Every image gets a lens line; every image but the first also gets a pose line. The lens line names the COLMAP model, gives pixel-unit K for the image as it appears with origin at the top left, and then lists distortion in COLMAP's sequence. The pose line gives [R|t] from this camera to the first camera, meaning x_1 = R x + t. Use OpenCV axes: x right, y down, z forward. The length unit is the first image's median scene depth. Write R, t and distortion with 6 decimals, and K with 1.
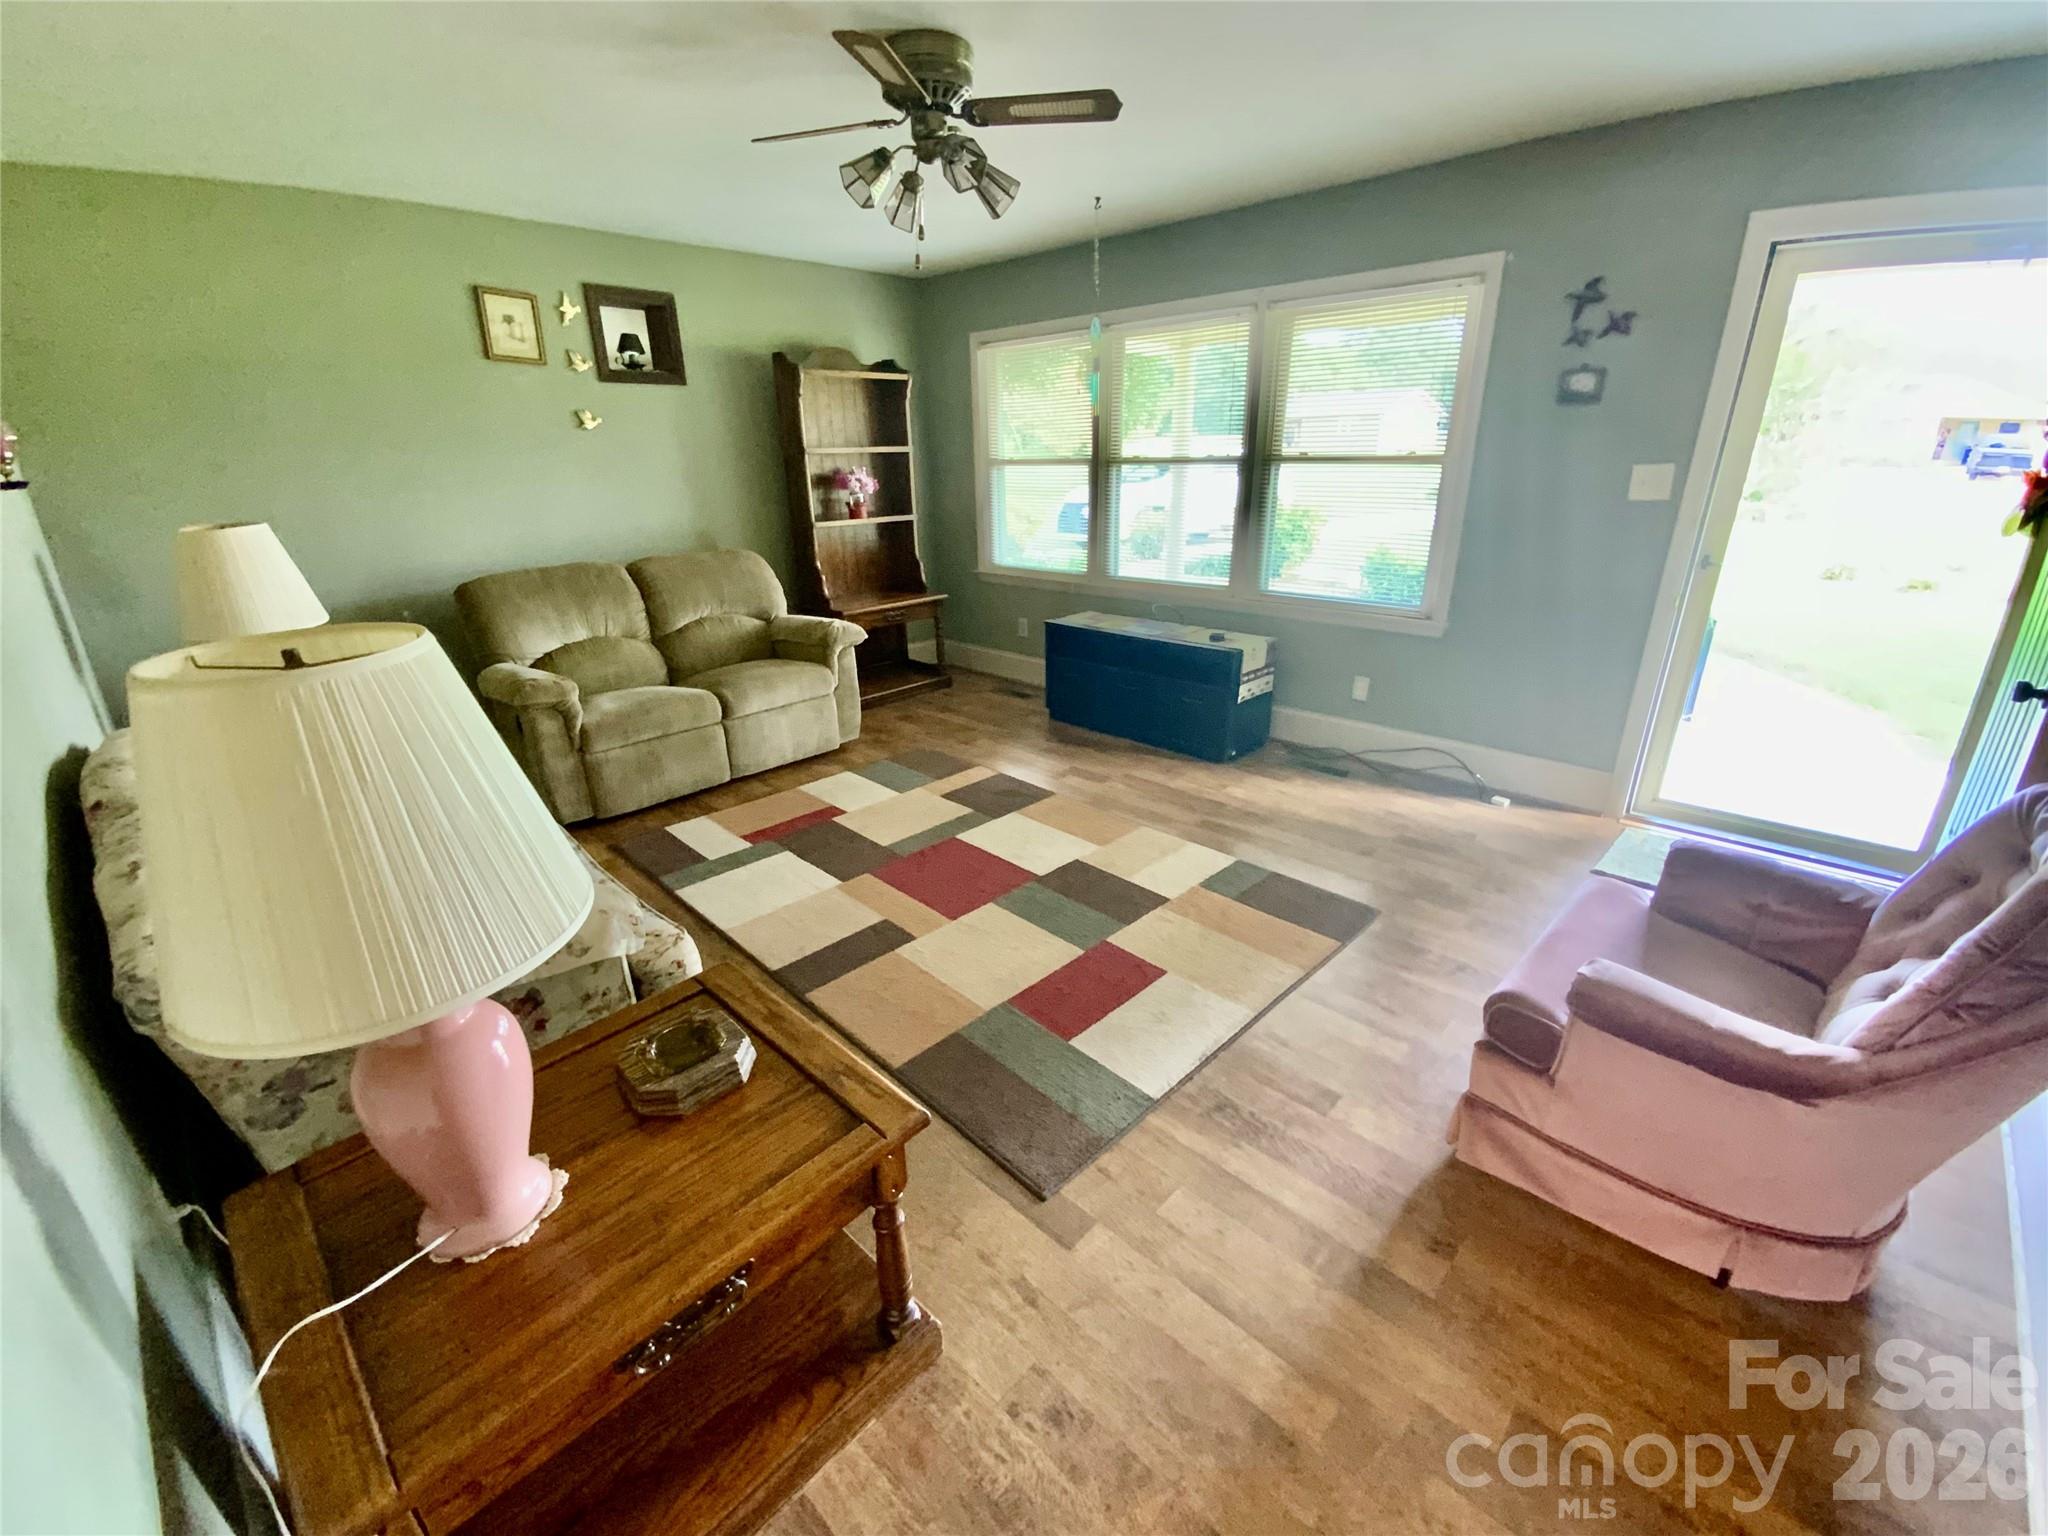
lens RADIAL K [[827.9, 0, 1018.2], [0, 827.9, 771.5], [0, 0, 1]] dist [0.022410, -0.019827]
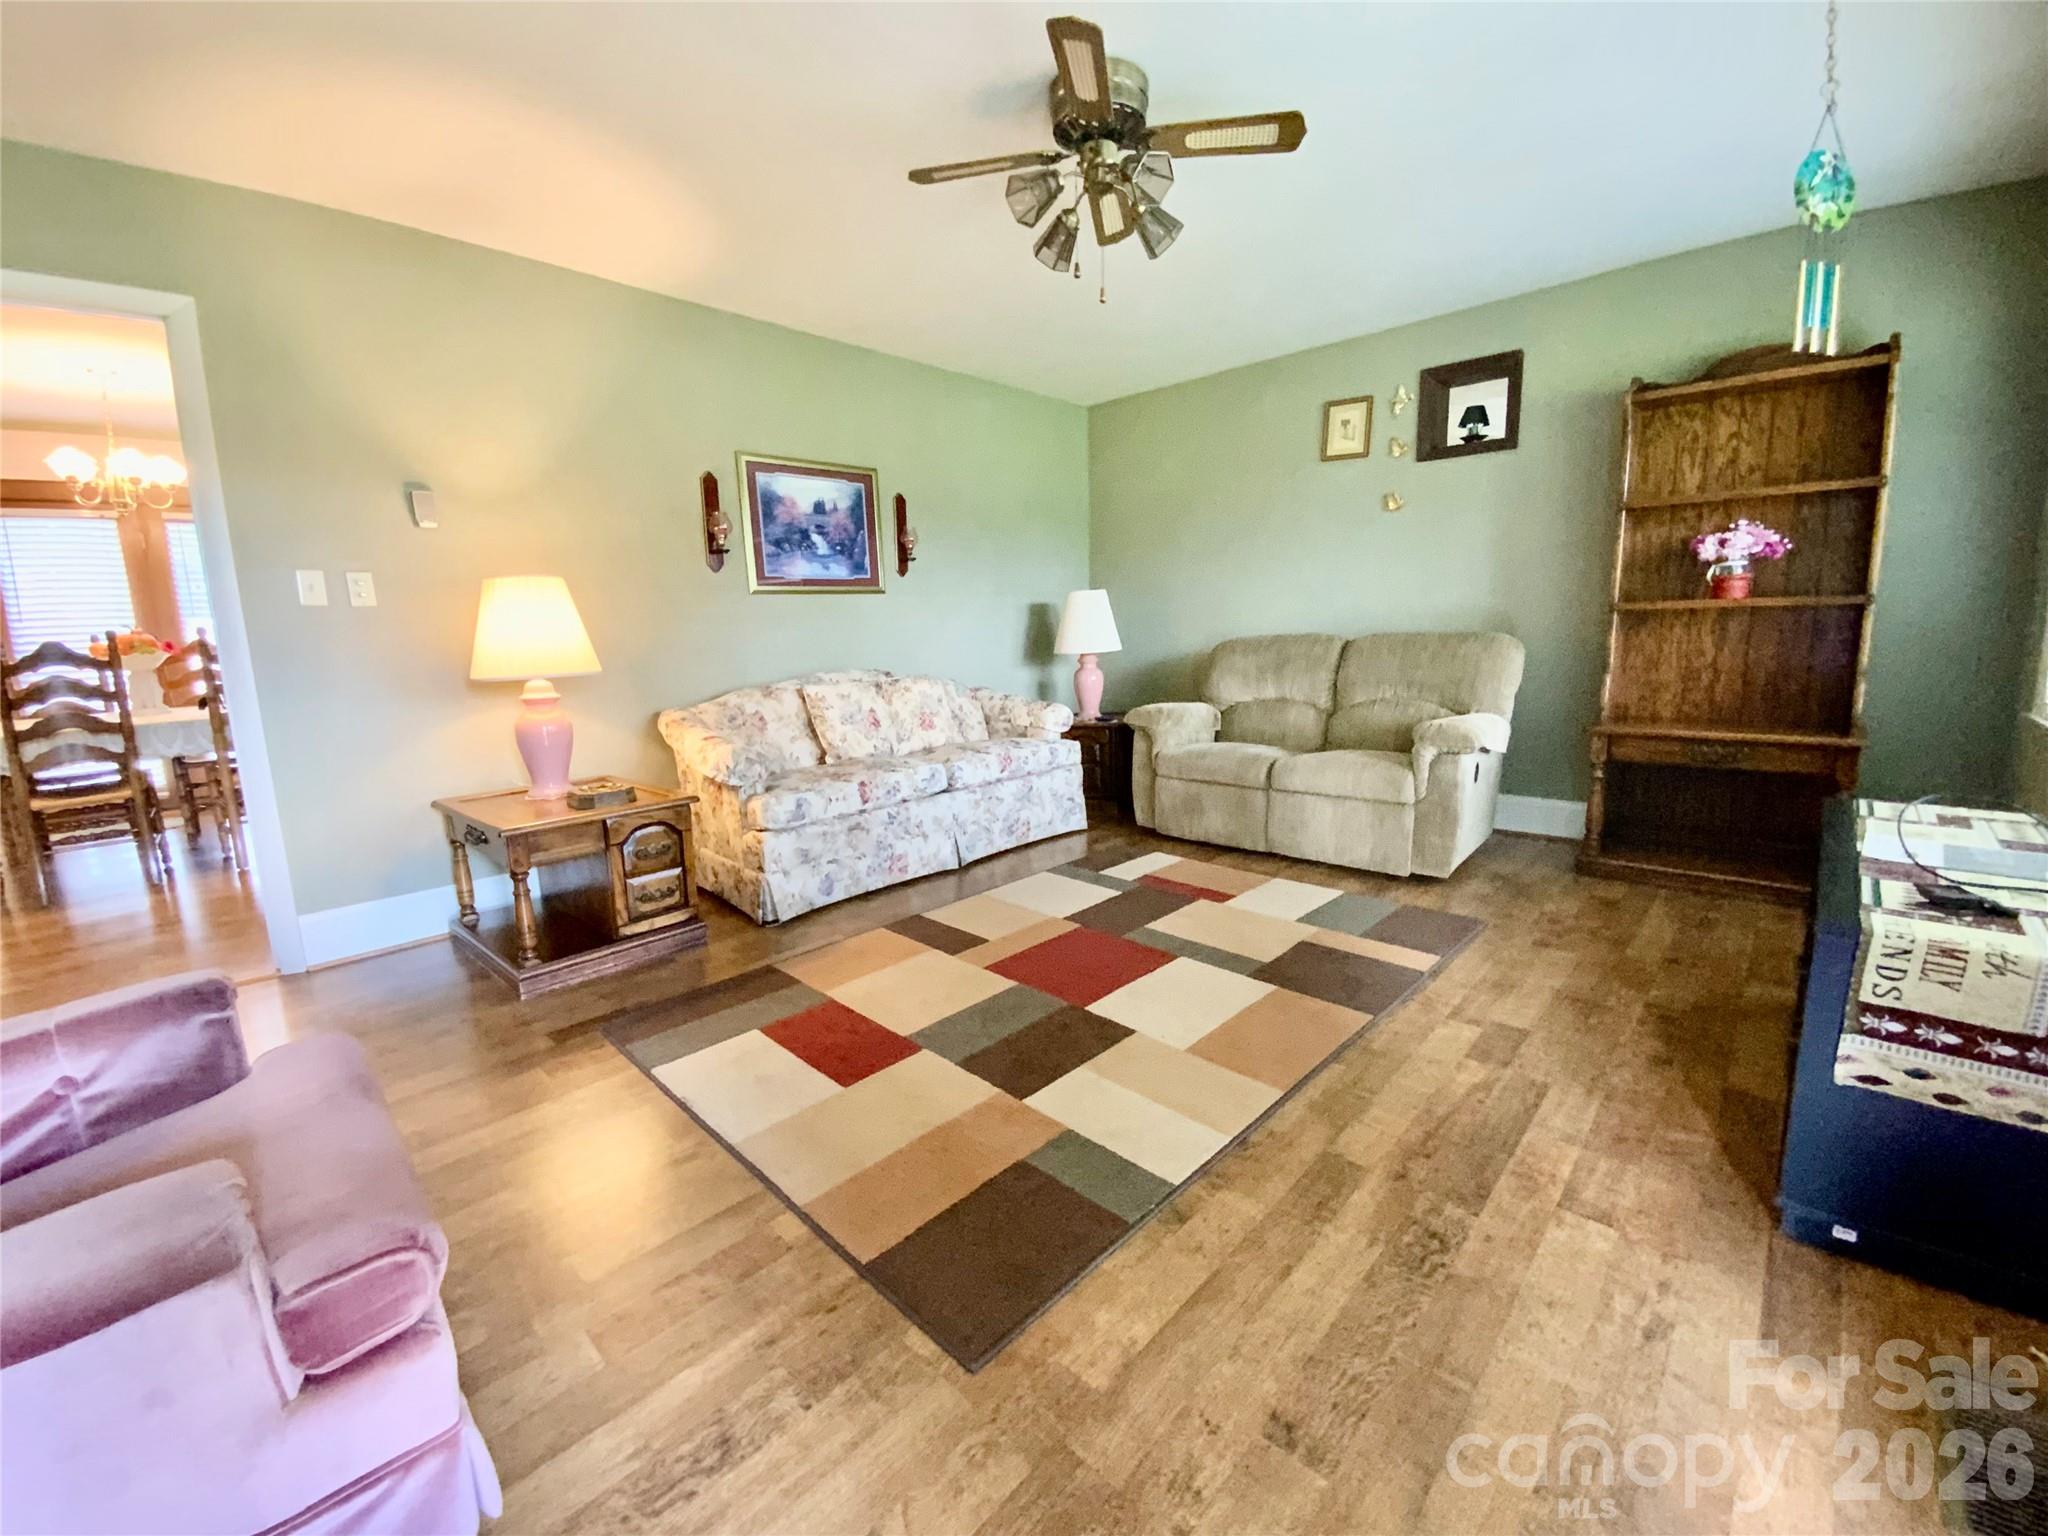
lens RADIAL K [[827.9, 0, 1018.2], [0, 827.9, 771.5], [0, 0, 1]] dist [0.022410, -0.019827]
pose [[0.002943, 0.189576, -0.981862, 0.619426], [-0.331633, 0.926485, 0.177890, -0.162213], [0.943404, 0.325094, 0.065596, 0.683961]]
